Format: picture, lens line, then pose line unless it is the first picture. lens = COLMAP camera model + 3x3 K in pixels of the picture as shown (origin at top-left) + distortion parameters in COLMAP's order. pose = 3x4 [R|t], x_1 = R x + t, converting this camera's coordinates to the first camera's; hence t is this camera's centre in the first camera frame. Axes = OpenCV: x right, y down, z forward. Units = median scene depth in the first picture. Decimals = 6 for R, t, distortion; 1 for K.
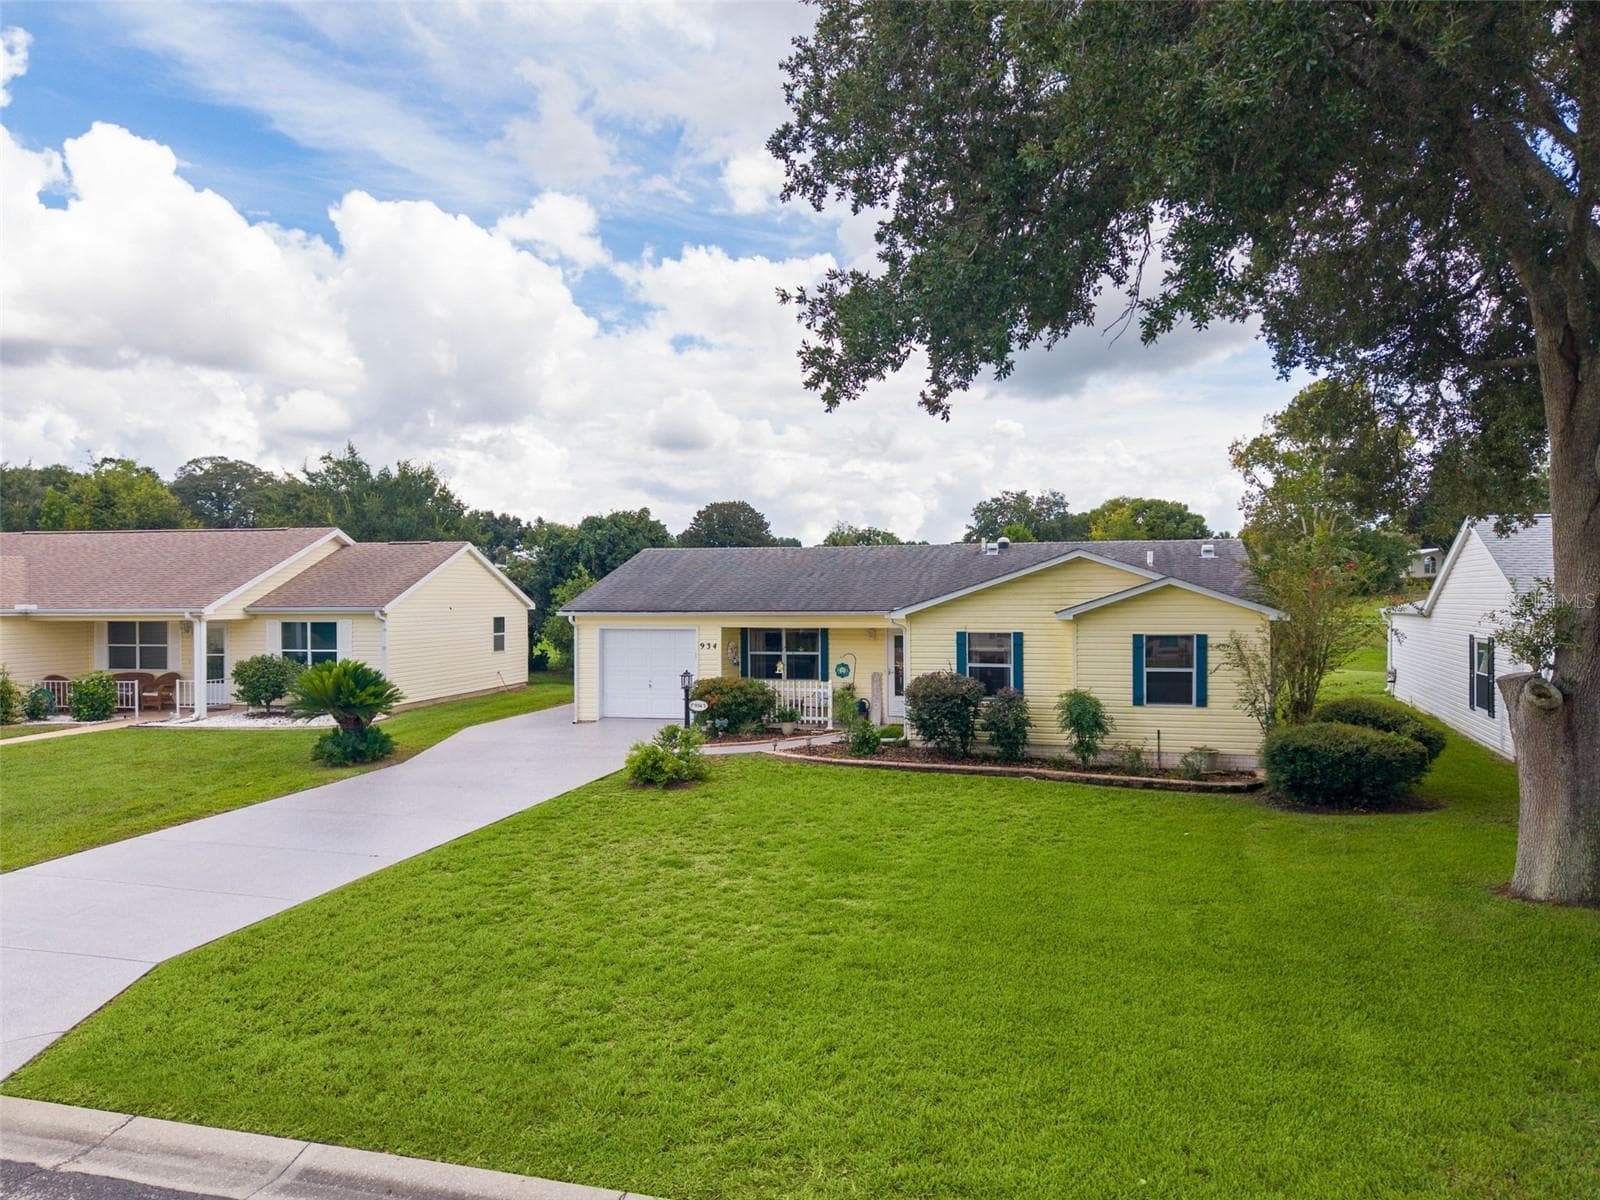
lens RADIAL K [[1074.7, 0, 797.3], [0, 1074.7, 606.9], [0, 0, 1]] dist [0.053687, -0.059967]
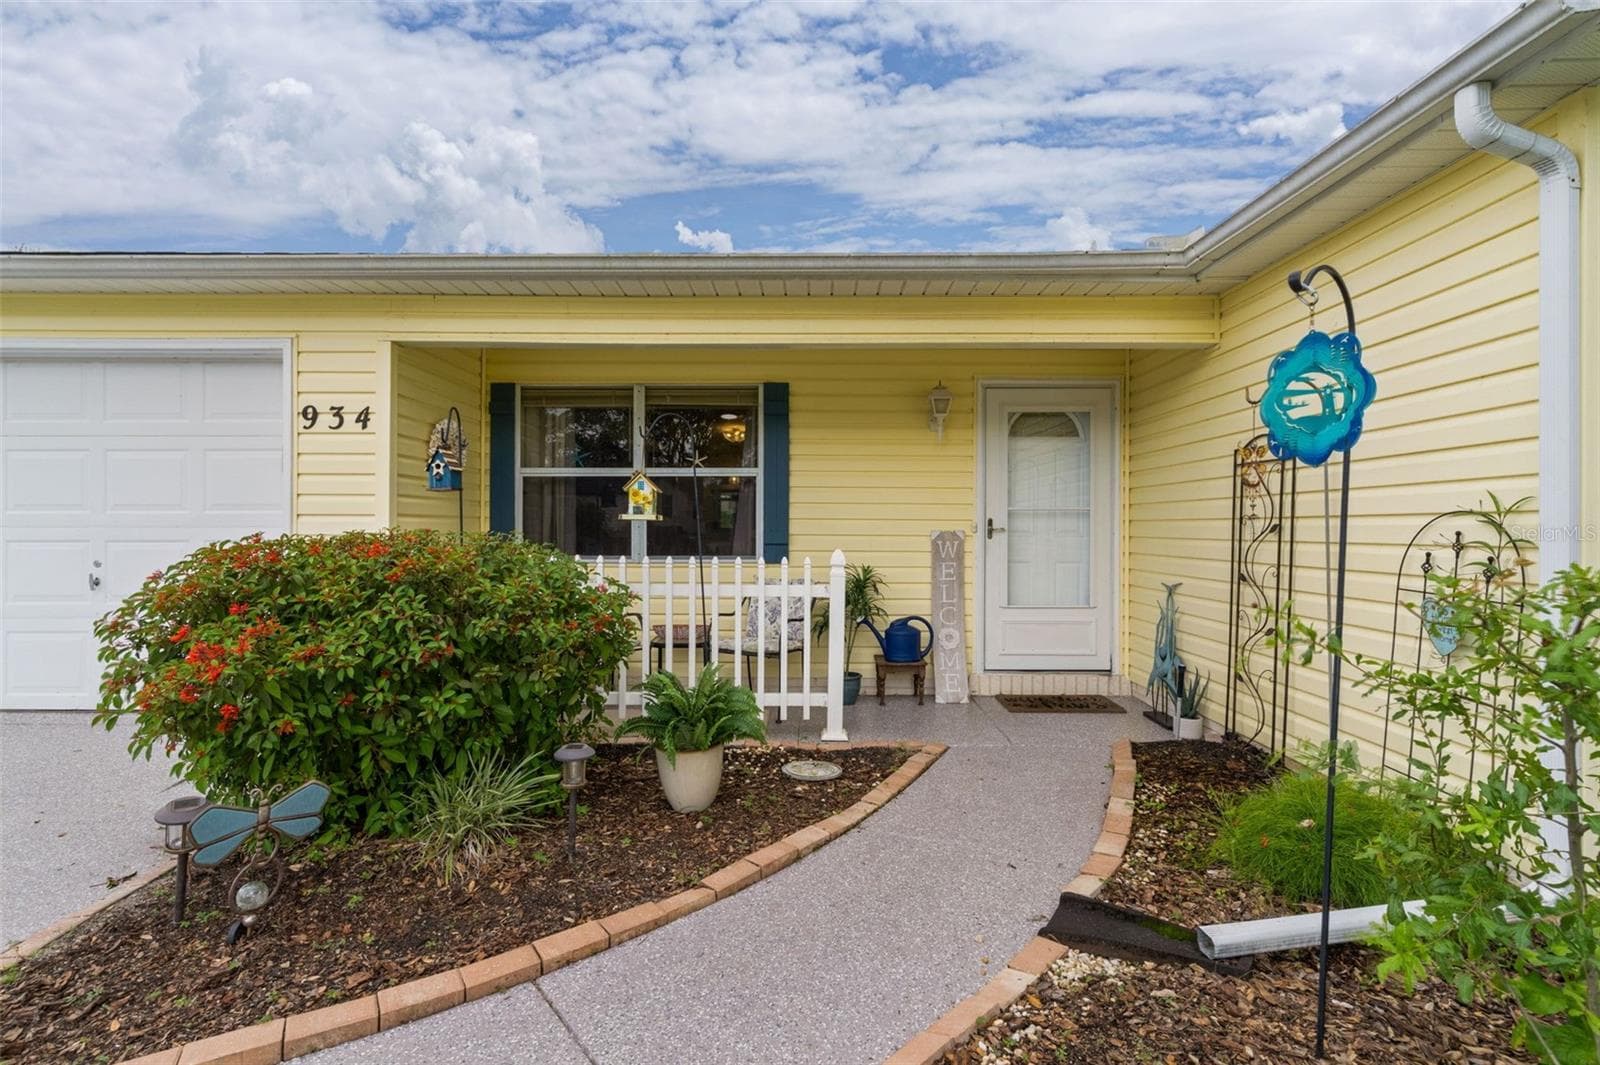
lens RADIAL K [[765.8, 0, 805.8], [0, 765.8, 530.4], [0, 0, 1]] dist [0.000814, 0.000299]
pose [[0.963763, 0.008195, 0.266635, -0.032217], [-0.006159, 0.999945, -0.008471, 0.078790], [-0.266689, 0.006522, 0.963760, 0.995692]]
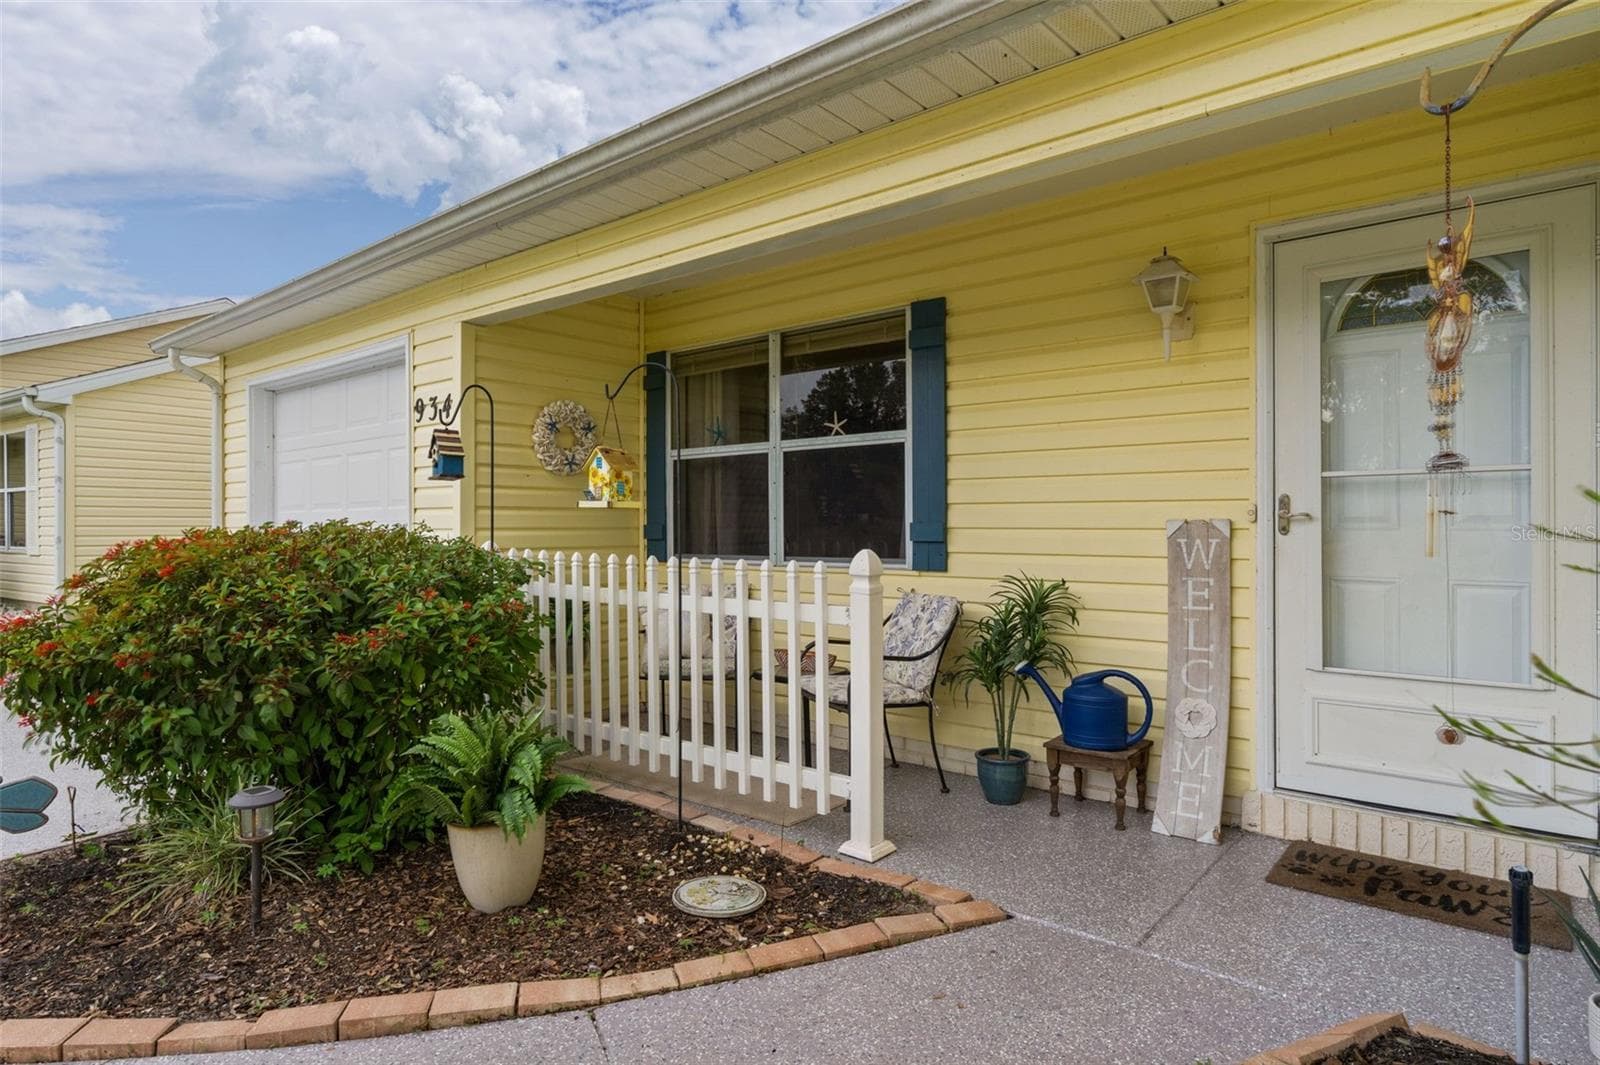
lens RADIAL K [[902.2, 0, 795.3], [0, 902.2, 528.0], [0, 0, 1]] dist [0.002992, 0.000713]
pose [[0.912442, 0.004264, -0.409185, 0.092850], [-0.005558, 0.999983, -0.001972, 0.078752], [0.409169, 0.004074, 0.912450, 1.054694]]
